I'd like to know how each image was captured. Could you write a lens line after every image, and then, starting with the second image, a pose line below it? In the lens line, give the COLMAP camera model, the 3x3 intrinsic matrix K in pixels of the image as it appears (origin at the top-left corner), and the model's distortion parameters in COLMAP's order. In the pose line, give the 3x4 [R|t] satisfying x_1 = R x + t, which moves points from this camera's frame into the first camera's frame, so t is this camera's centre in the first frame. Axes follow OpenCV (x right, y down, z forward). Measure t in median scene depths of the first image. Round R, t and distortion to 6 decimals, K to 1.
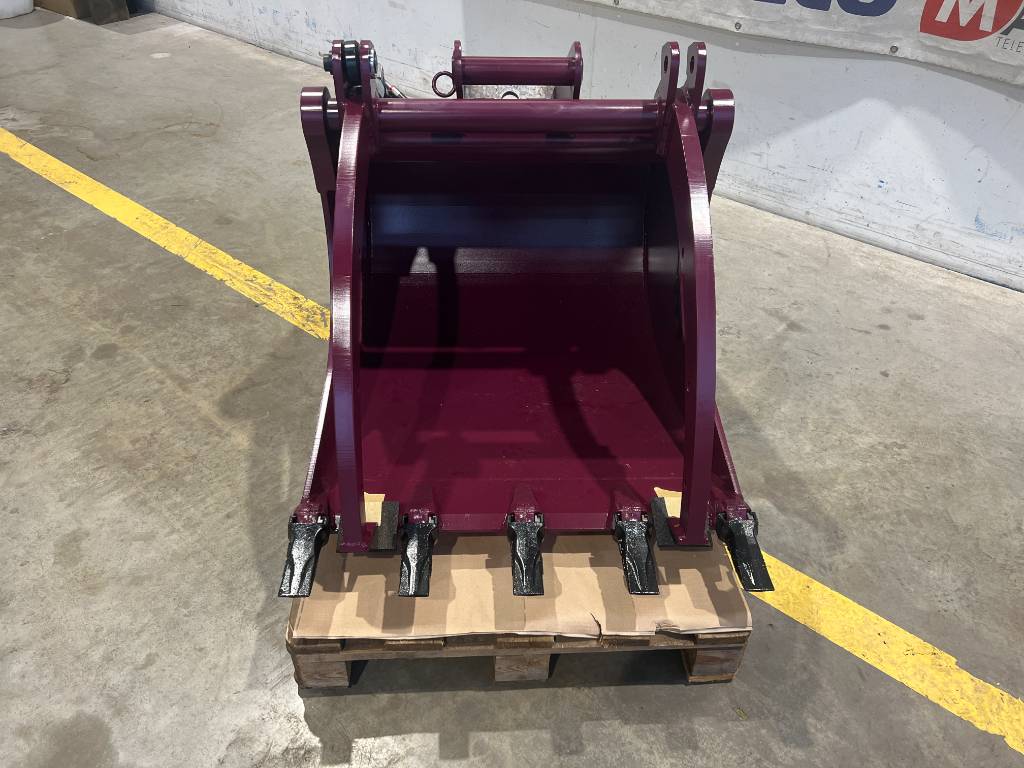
lens RADIAL K [[763.8, 0, 509.8], [0, 763.8, 390.3], [0, 0, 1]] dist [0.047987, -0.050310]
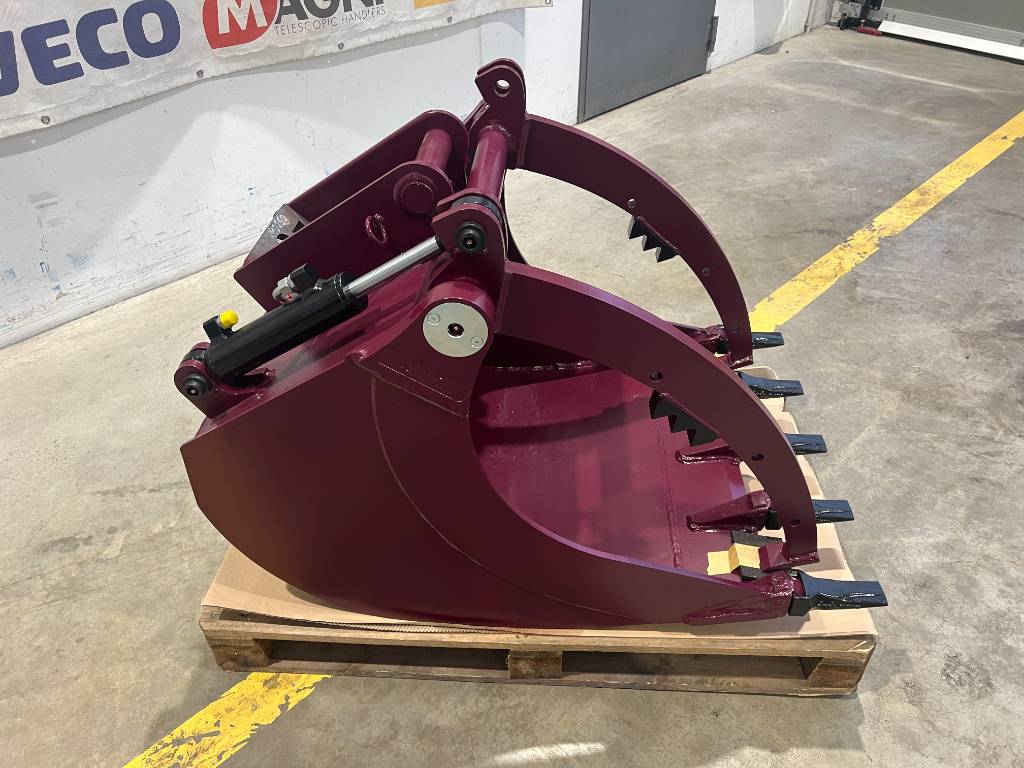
lens RADIAL K [[763.8, 0, 512.7], [0, 763.8, 392.2], [0, 0, 1]] dist [0.047987, -0.050310]
pose [[0.091231, -0.635669, 0.766552, -0.570277], [0.644196, 0.624678, 0.441350, -0.410143], [-0.759400, 0.453544, 0.466485, 0.459901]]
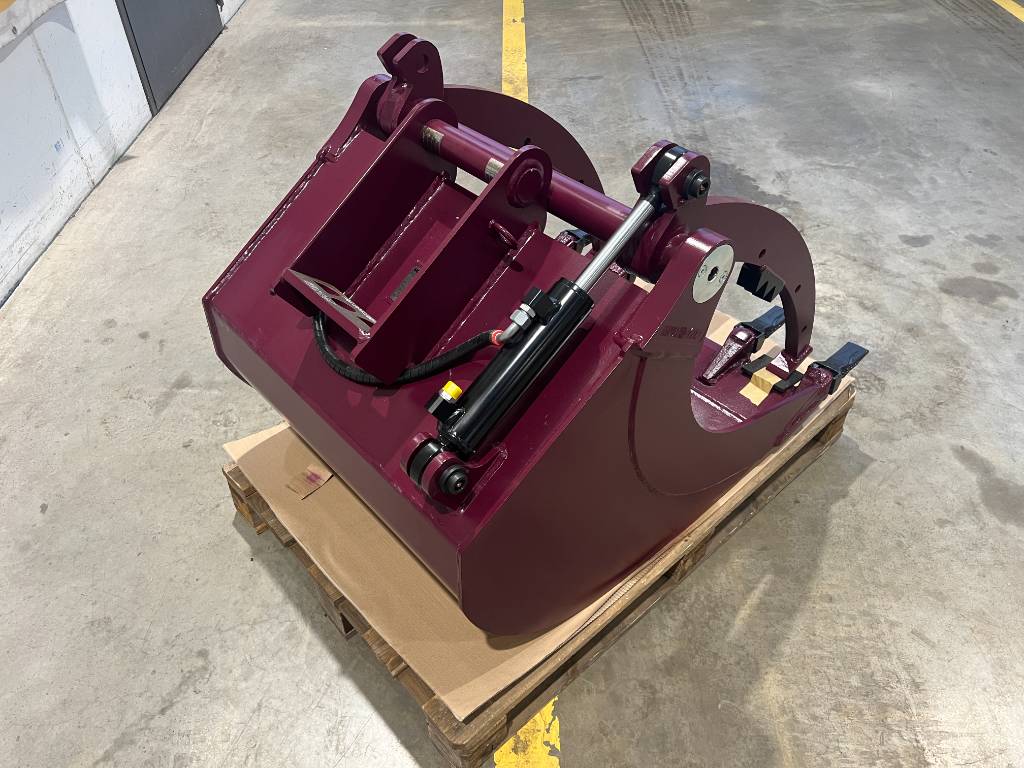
lens RADIAL K [[763.8, 0, 505.8], [0, 763.8, 387.3], [0, 0, 1]] dist [0.047987, -0.050310]
pose [[-0.637446, -0.527965, 0.561173, -0.415529], [0.494395, 0.278345, 0.823467, -0.703839], [-0.590961, 0.802357, 0.083594, 0.788924]]
